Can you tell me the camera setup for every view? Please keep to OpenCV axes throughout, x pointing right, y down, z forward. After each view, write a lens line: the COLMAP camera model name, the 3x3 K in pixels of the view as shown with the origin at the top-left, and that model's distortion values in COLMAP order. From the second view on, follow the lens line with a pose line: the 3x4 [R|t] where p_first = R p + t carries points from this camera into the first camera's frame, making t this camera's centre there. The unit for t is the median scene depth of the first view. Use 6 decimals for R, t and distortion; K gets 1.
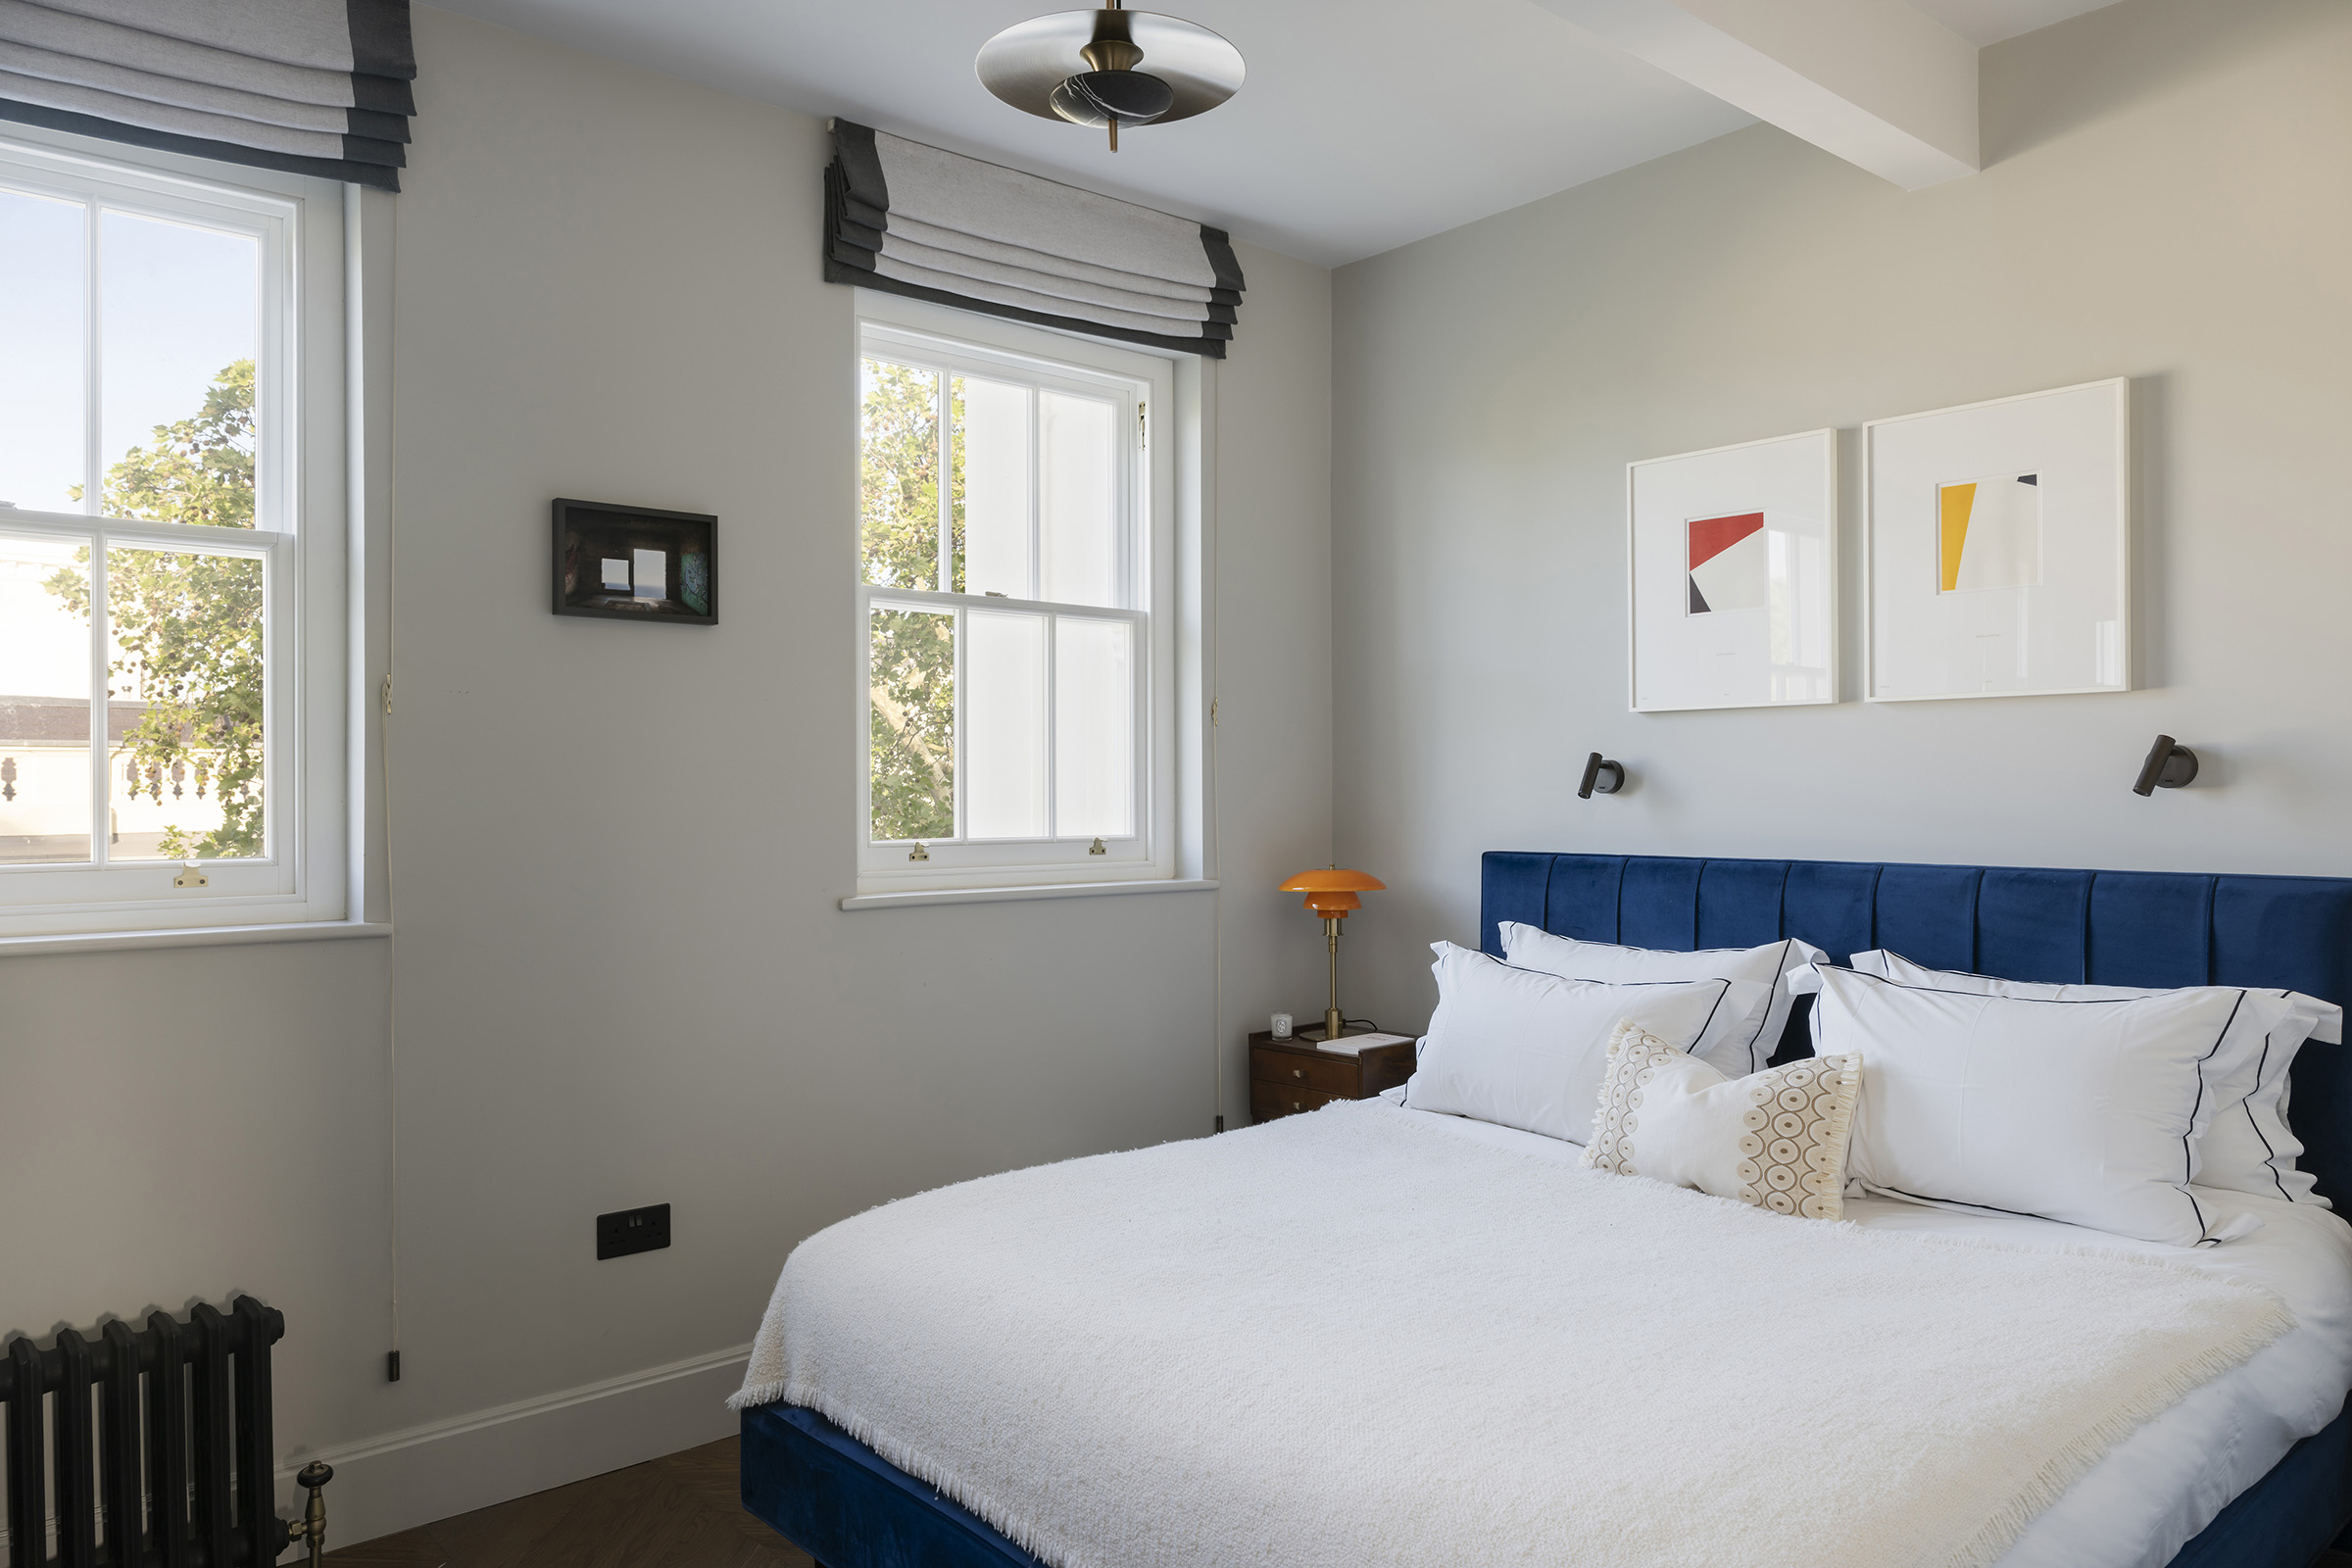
lens RADIAL K [[1790.0, 0, 1176.0], [0, 1790.0, 784.0], [0, 0, 1]] dist [-0.032972, -0.002099]
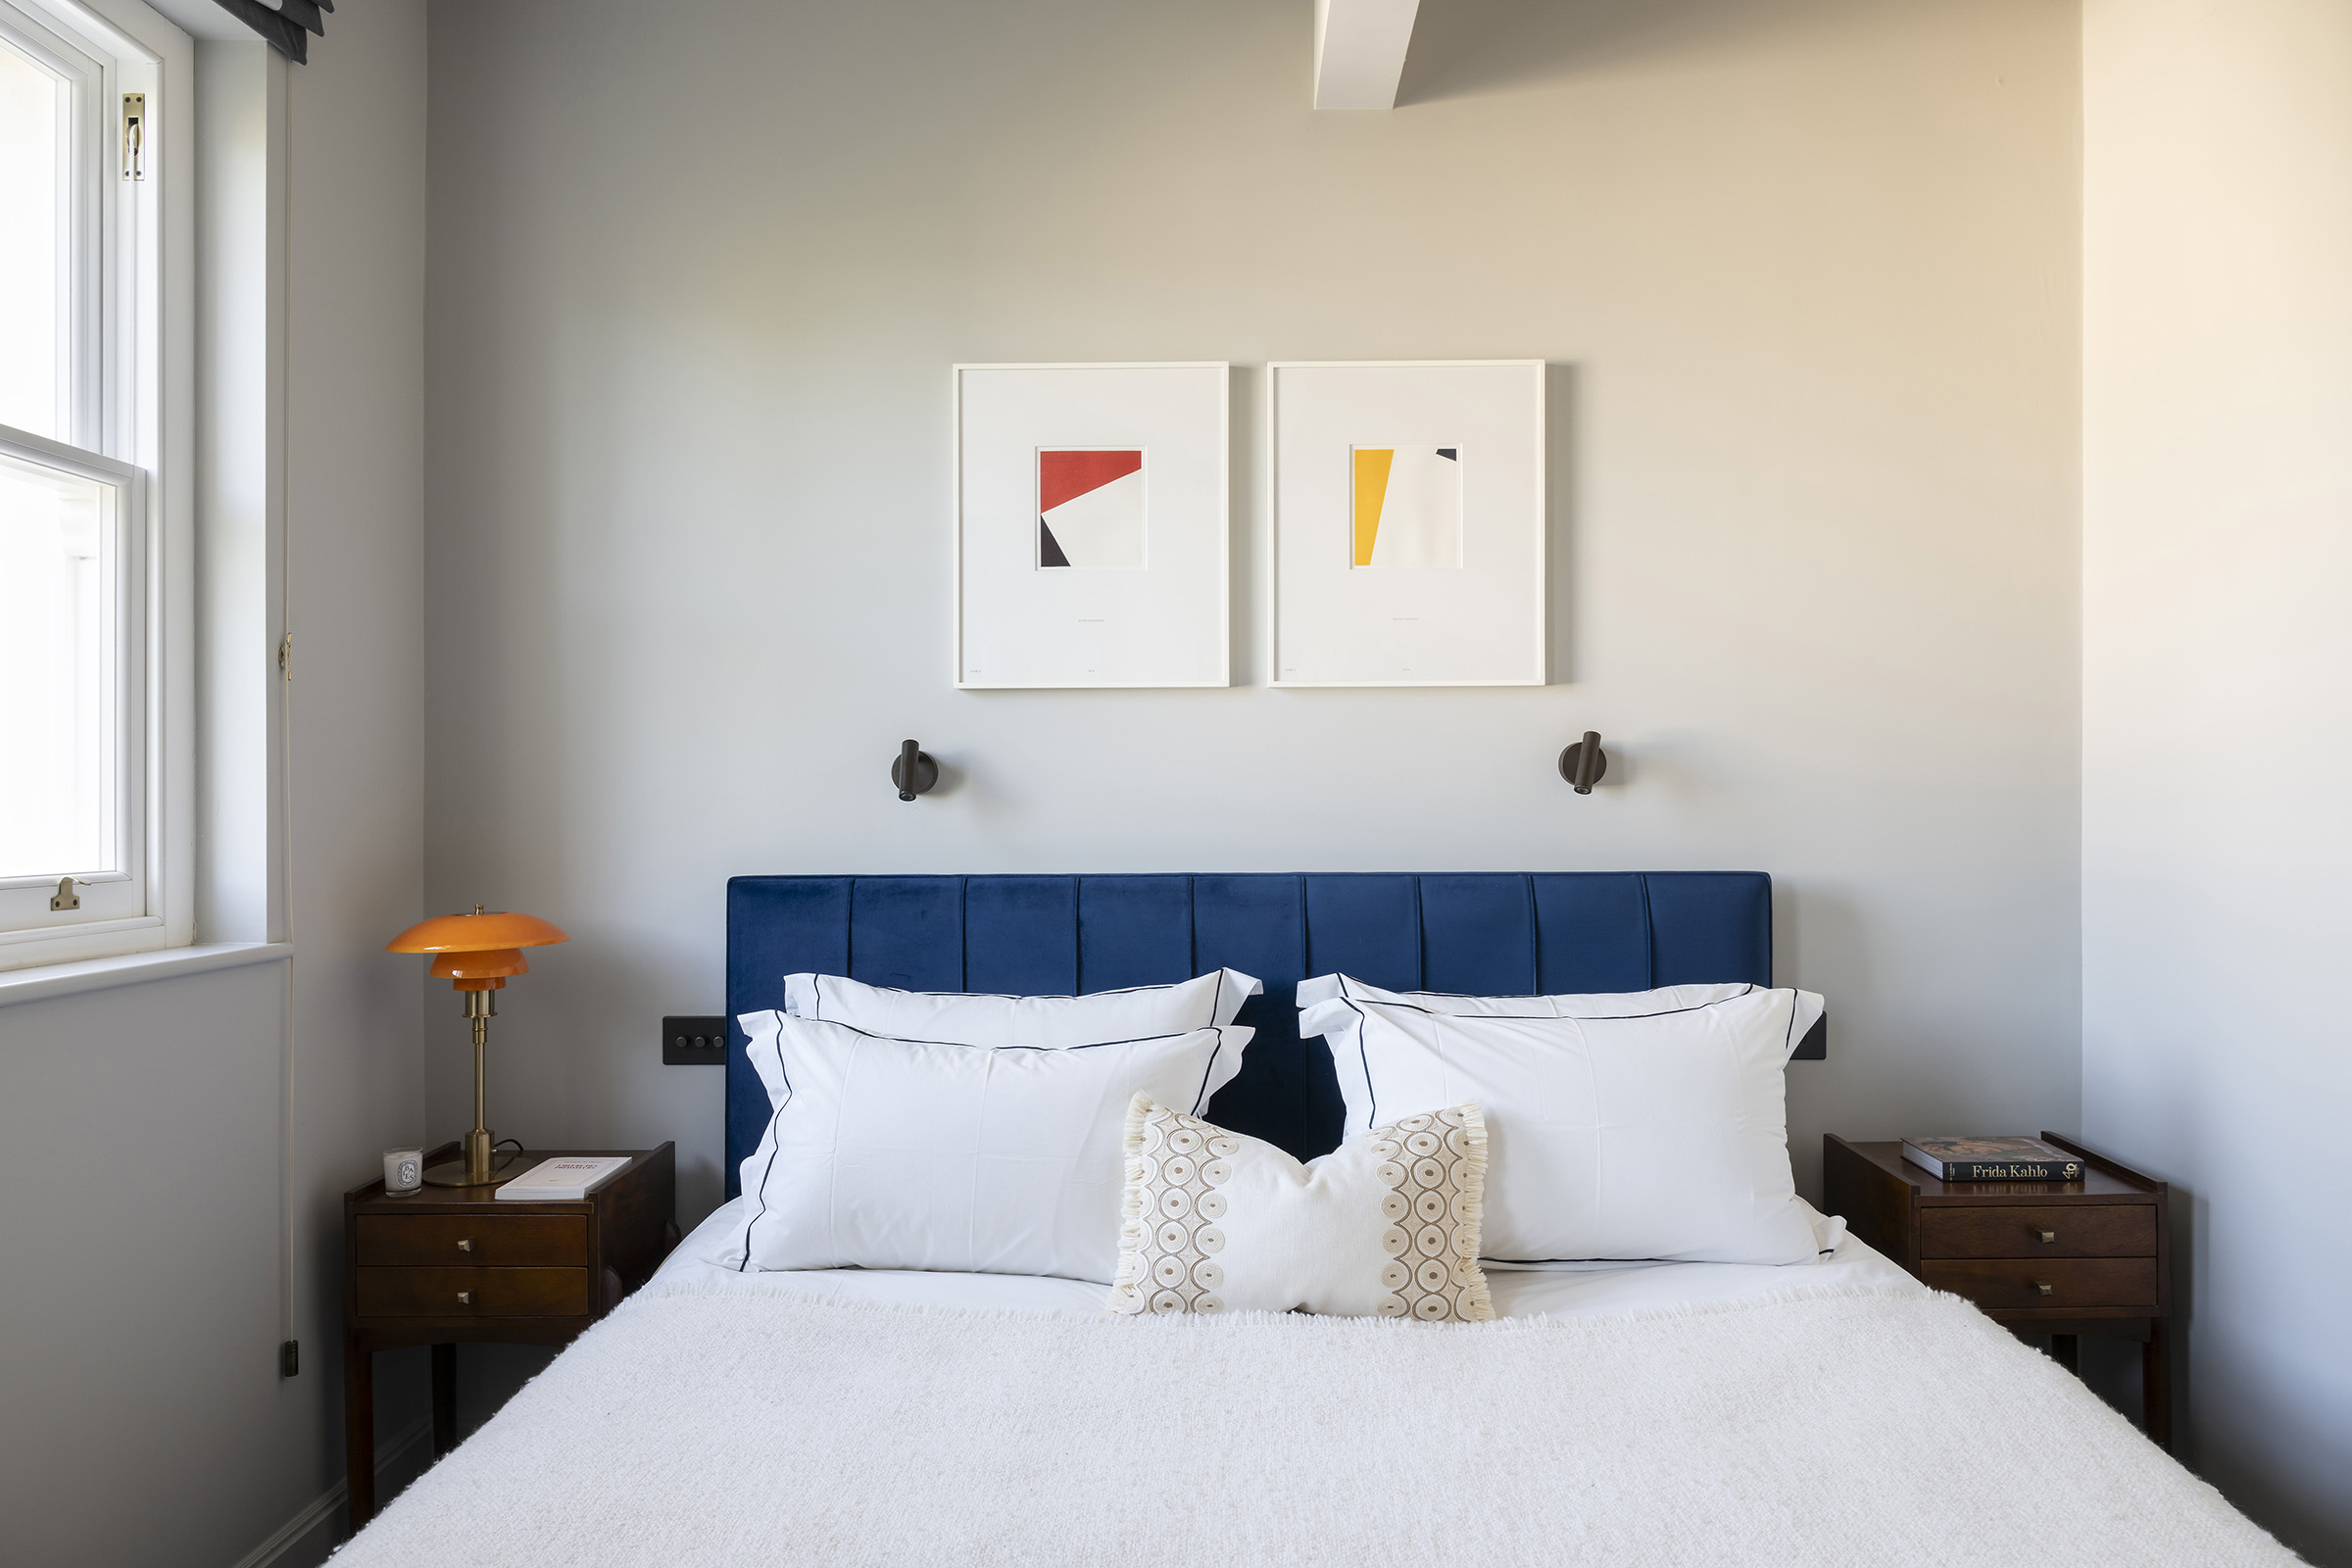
lens RADIAL K [[1629.9, 0, 1176.0], [0, 1629.9, 784.0], [0, 0, 1]] dist [0.000207, -0.003510]
pose [[0.642776, 0.007146, 0.766021, -0.236438], [0.000882, 0.999949, -0.010069, 0.008628], [-0.766054, 0.007147, 0.642736, 0.510079]]
